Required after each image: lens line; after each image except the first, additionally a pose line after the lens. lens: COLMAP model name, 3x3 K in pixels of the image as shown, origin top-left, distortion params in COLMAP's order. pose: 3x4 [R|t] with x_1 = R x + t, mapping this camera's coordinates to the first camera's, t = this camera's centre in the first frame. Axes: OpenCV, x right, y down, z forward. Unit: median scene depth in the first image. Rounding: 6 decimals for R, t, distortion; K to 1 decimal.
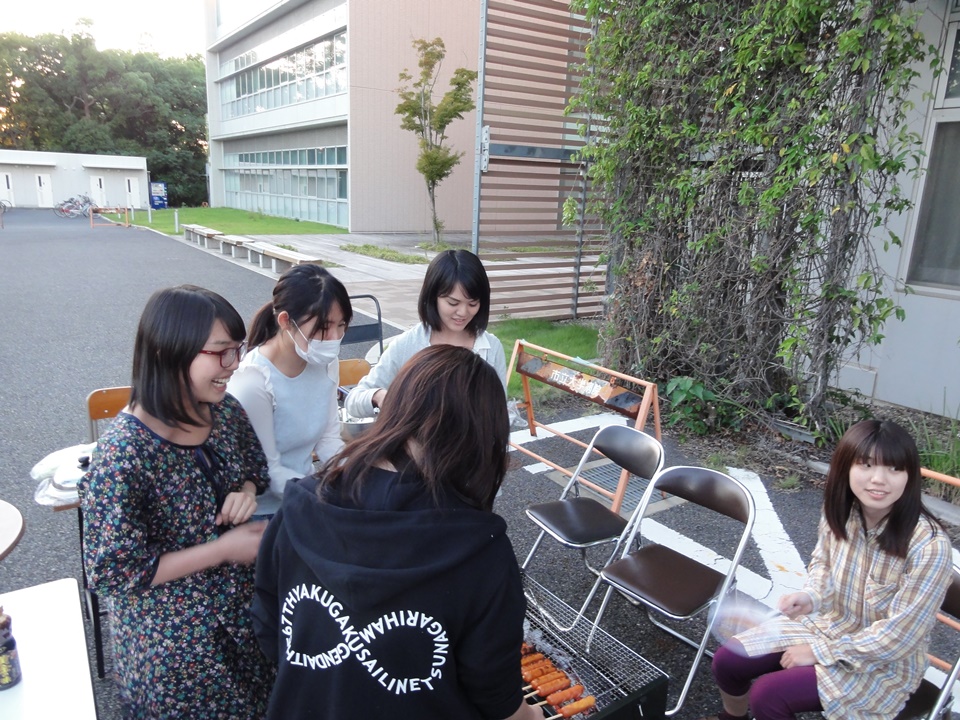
lens RADIAL K [[675.3, 0, 479.5], [0, 675.3, 357.3], [0, 0, 1]] dist [0.000667, -0.001386]
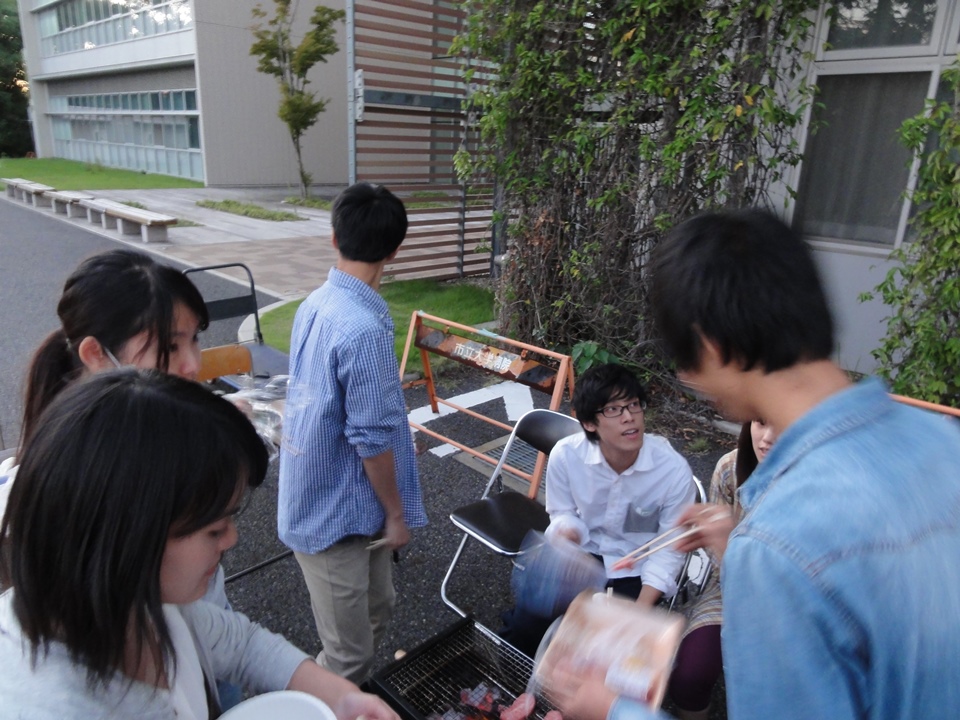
lens RADIAL K [[675.3, 0, 480.9], [0, 675.3, 355.5], [0, 0, 1]] dist [0.000667, -0.001386]
pose [[0.981913, -0.054946, 0.181182, -0.022117], [0.042643, 0.996556, 0.071121, -0.025032], [-0.184466, -0.062108, 0.980875, 0.080848]]
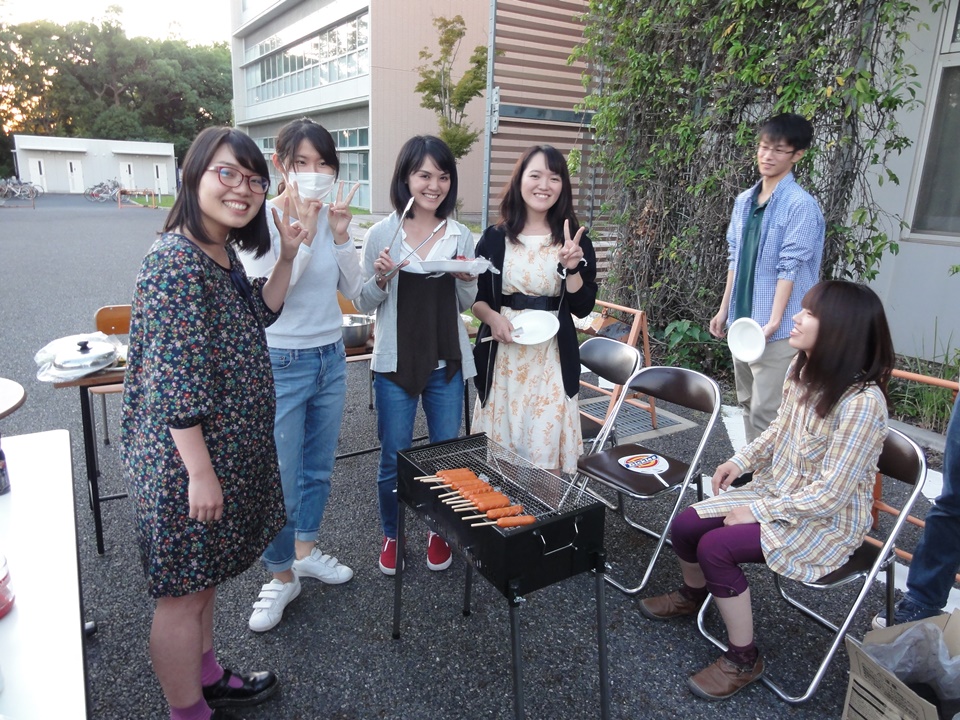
lens RADIAL K [[675.3, 0, 481.3], [0, 675.3, 358.0], [0, 0, 1]] dist [0.000667, -0.001386]
pose [[0.999405, 0.006847, -0.033810, 0.036676], [-0.006377, 0.999882, 0.014004, 0.071537], [0.033902, -0.013780, 0.999330, -0.020350]]
